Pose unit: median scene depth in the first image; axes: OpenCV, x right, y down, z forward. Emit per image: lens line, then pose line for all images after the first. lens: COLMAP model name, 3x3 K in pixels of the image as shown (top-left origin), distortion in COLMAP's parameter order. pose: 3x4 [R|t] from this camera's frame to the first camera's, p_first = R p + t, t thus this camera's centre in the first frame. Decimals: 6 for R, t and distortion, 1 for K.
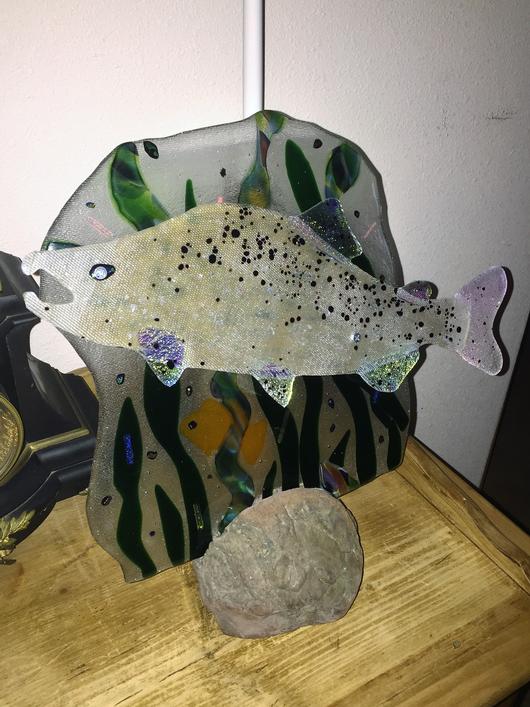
lens RADIAL K [[623.4, 0, 265.0], [0, 623.4, 353.5], [0, 0, 1]] dist [0.058840, -0.072337]
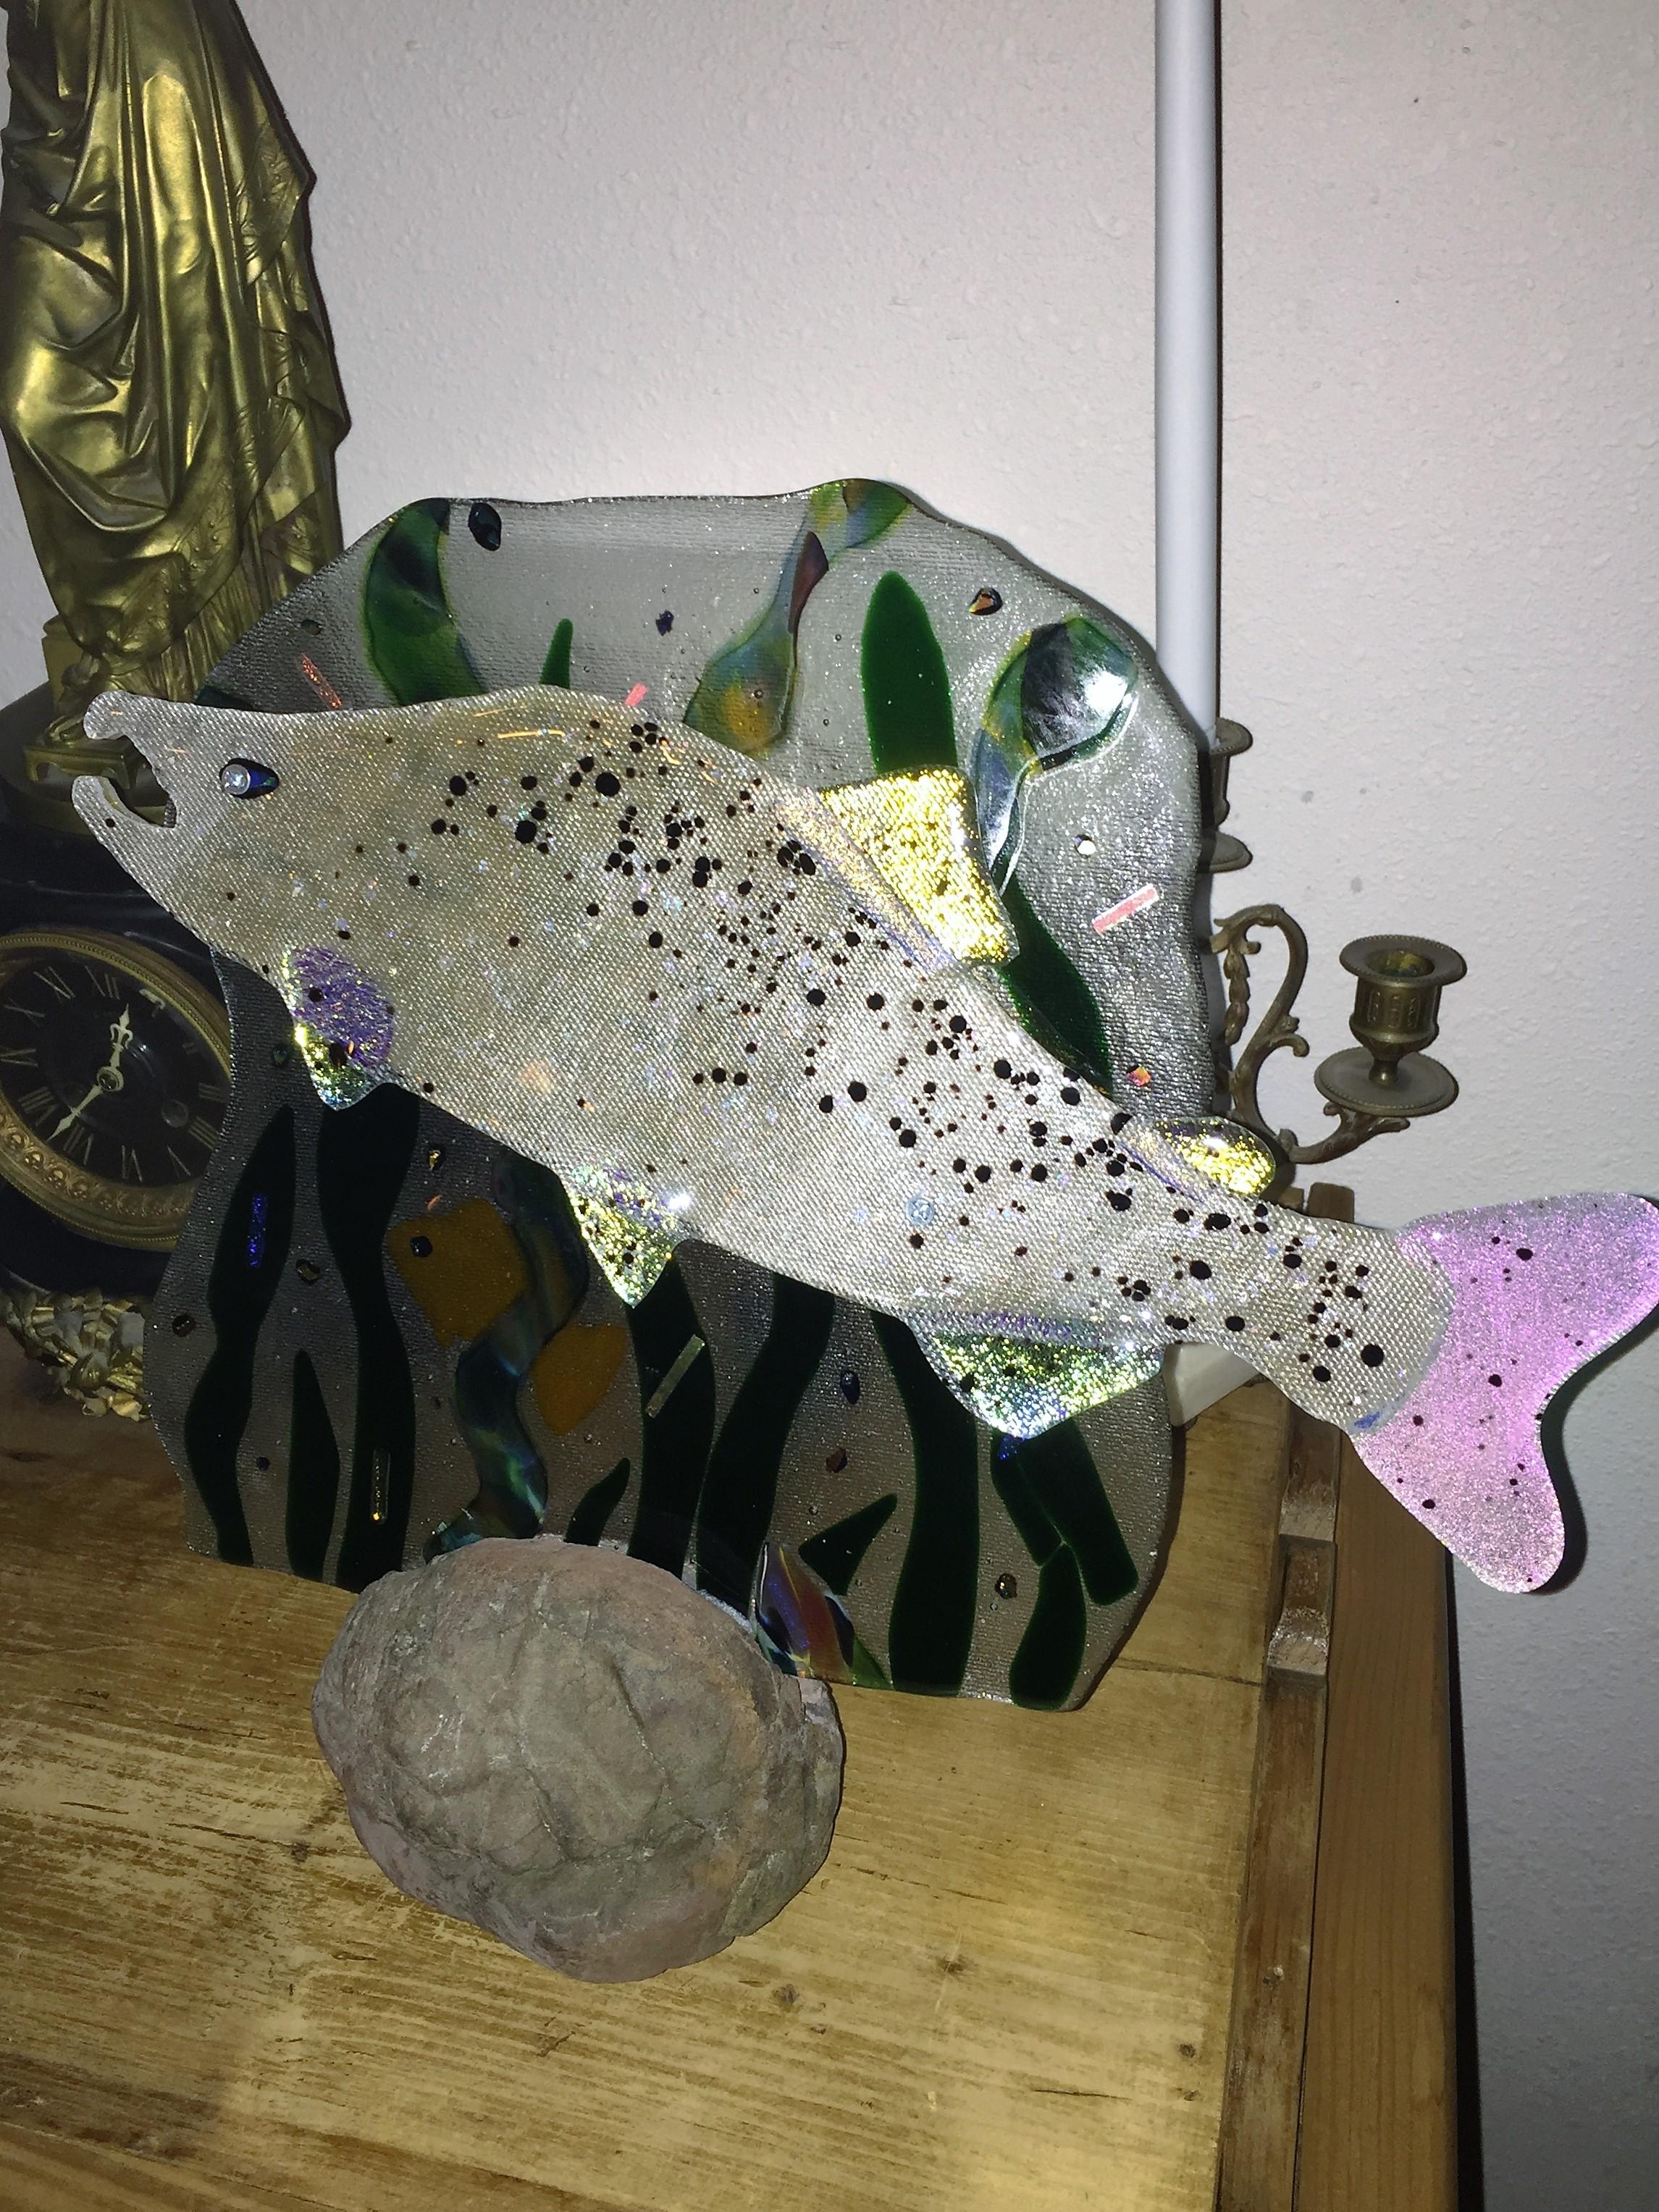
lens RADIAL K [[2021.8, 0, 828.5], [0, 2021.8, 1112.7], [0, 0, 1]] dist [0.042105, -0.007921]
pose [[0.717254, 0.331278, -0.613027, 0.765011], [-0.363038, 0.928584, 0.077042, -0.140266], [0.594769, 0.167294, 0.786296, 0.168544]]
